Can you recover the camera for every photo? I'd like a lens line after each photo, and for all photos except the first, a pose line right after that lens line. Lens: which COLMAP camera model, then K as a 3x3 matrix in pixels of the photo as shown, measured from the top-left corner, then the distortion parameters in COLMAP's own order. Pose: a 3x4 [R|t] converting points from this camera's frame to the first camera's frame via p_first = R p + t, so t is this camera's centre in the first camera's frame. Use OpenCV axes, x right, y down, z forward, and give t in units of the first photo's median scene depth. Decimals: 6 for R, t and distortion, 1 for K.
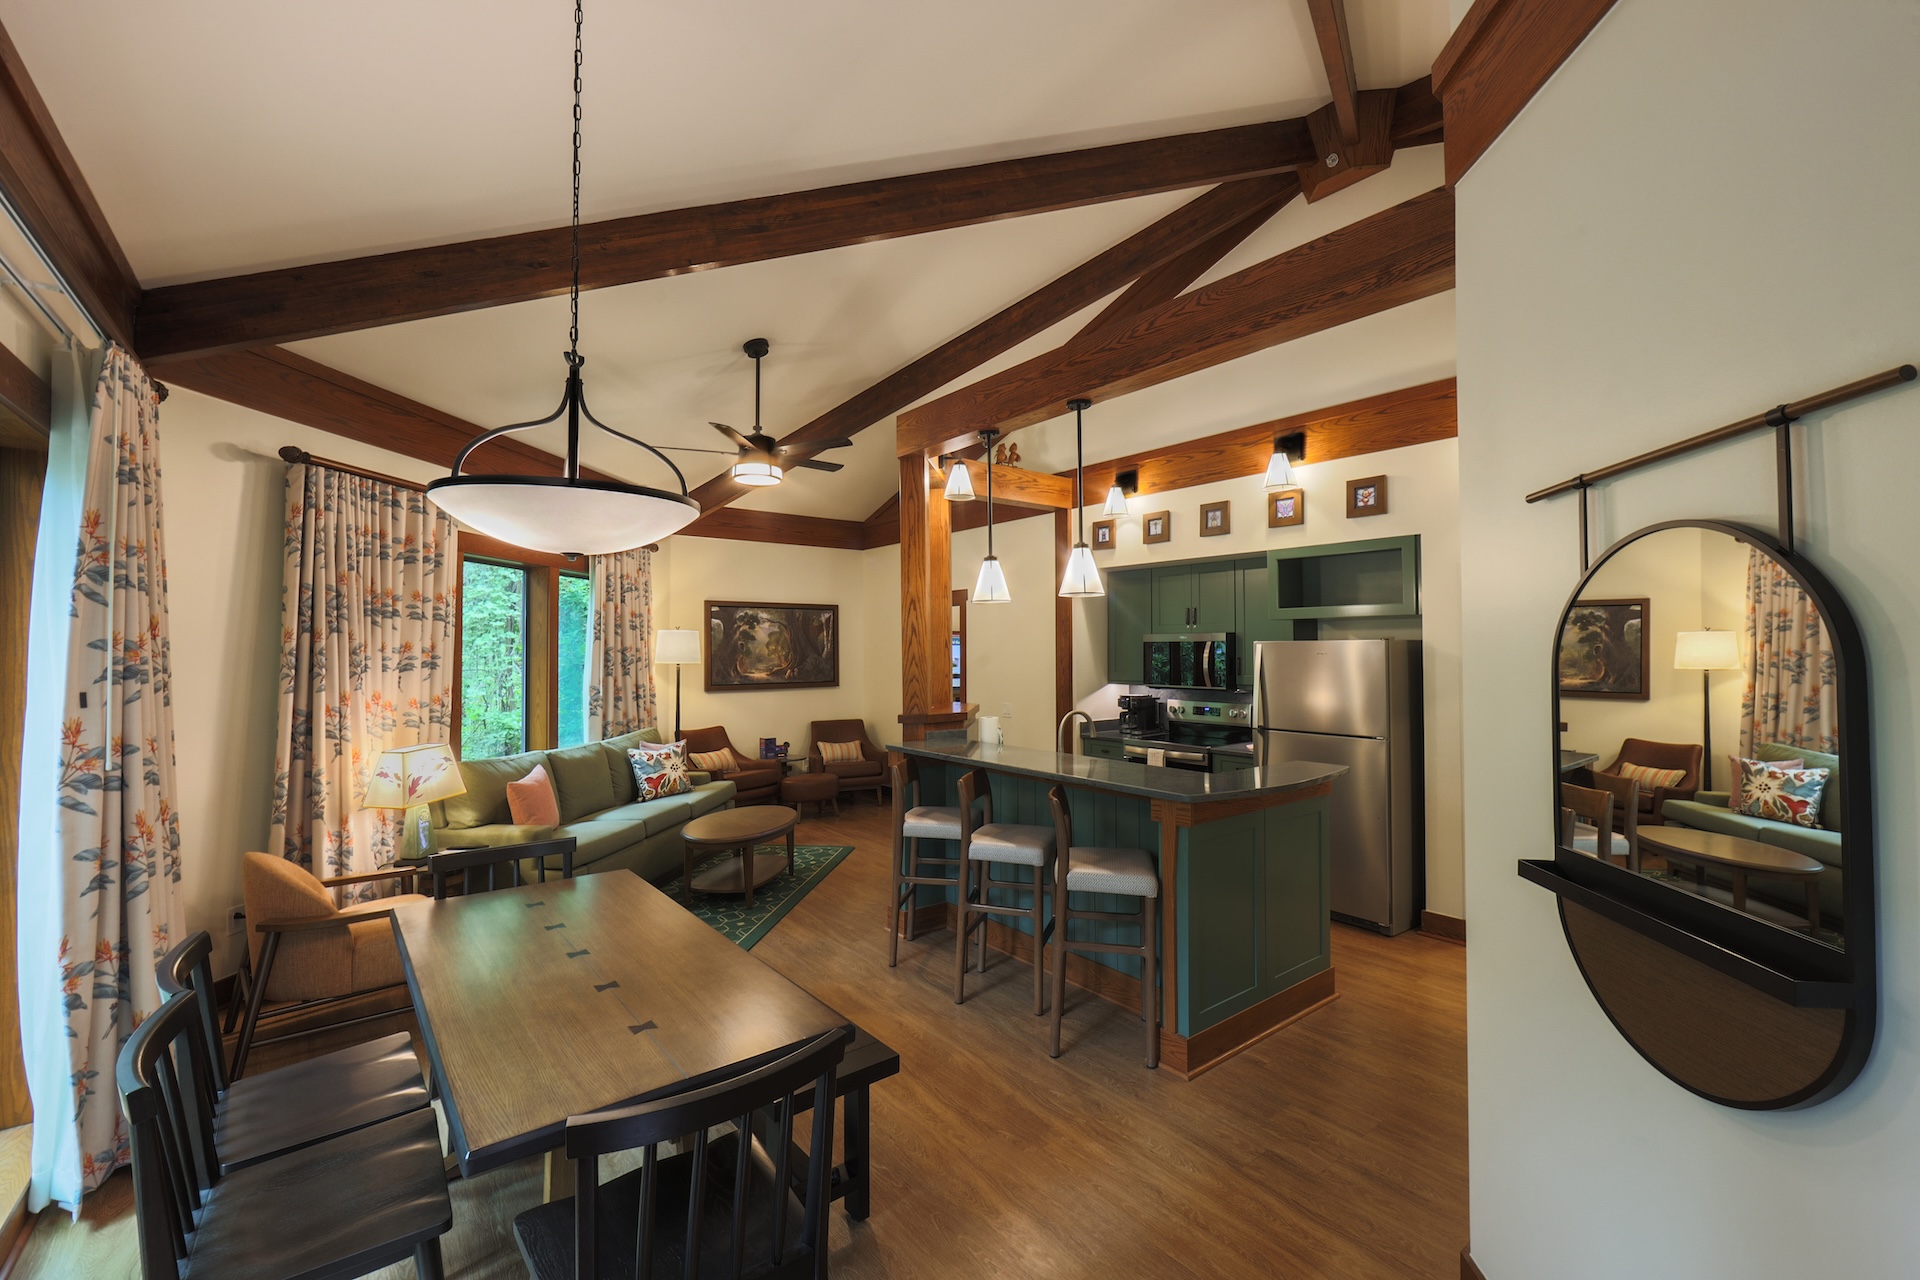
lens RADIAL K [[788.8, 0, 960.0], [0, 788.8, 640.0], [0, 0, 1]] dist [-0.001024, -0.000276]
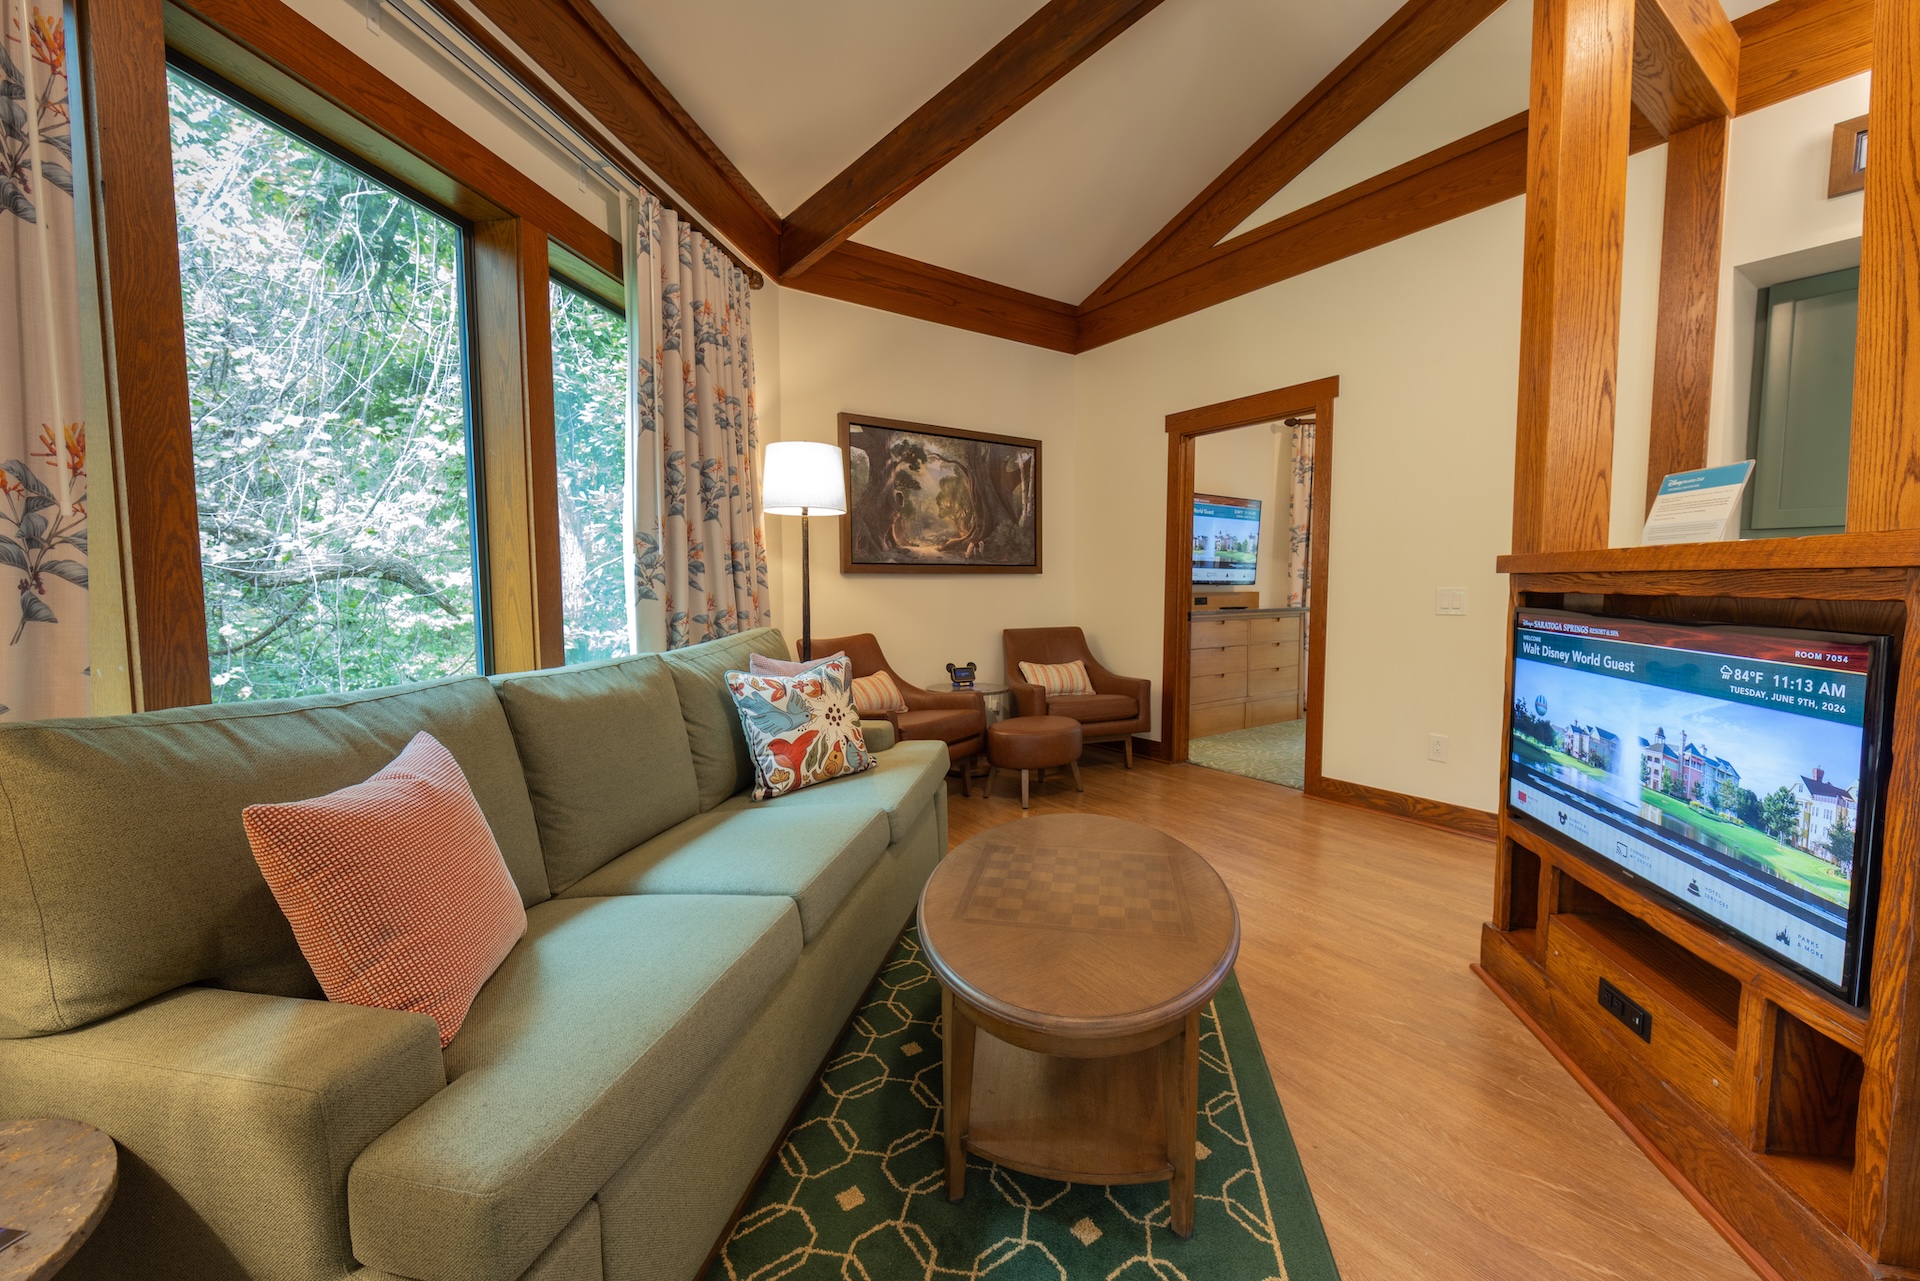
lens RADIAL K [[745.2, 0, 967.5], [0, 745.2, 638.5], [0, 0, 1]] dist [-0.000533, -0.000031]
pose [[0.998698, 0.003686, -0.050879, -0.242507], [0.000827, 0.996084, 0.088410, 0.076322], [0.051006, -0.088337, 0.994784, 0.546594]]
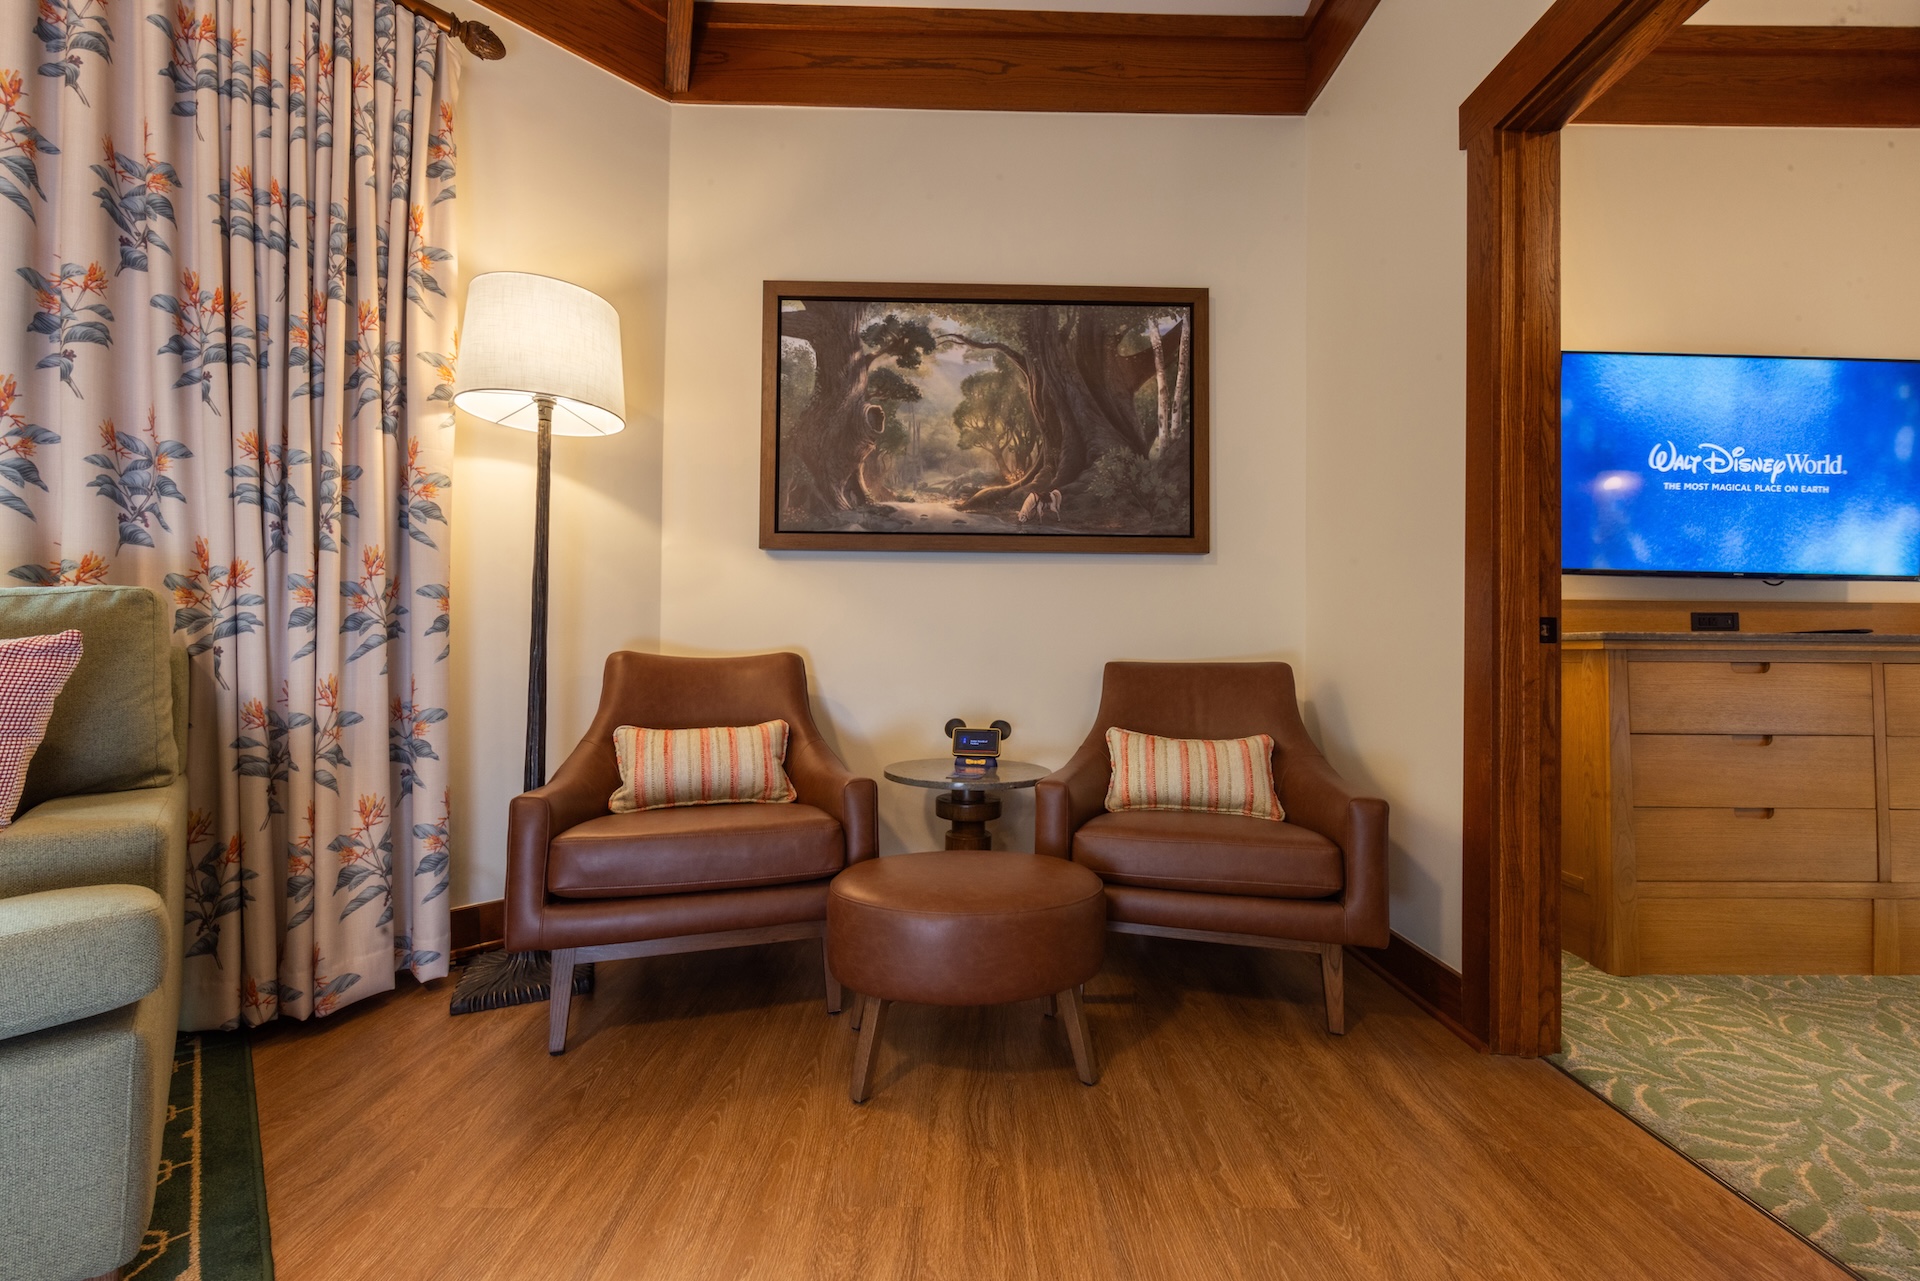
lens RADIAL K [[752.6, 0, 966.0], [0, 752.6, 628.9], [0, 0, 1]] dist [-0.000877, -0.000048]
pose [[0.791059, 0.000009, -0.611739, -0.066947], [-0.003141, 0.999987, -0.004046, 0.118797], [0.611731, 0.005122, 0.791049, 0.950045]]
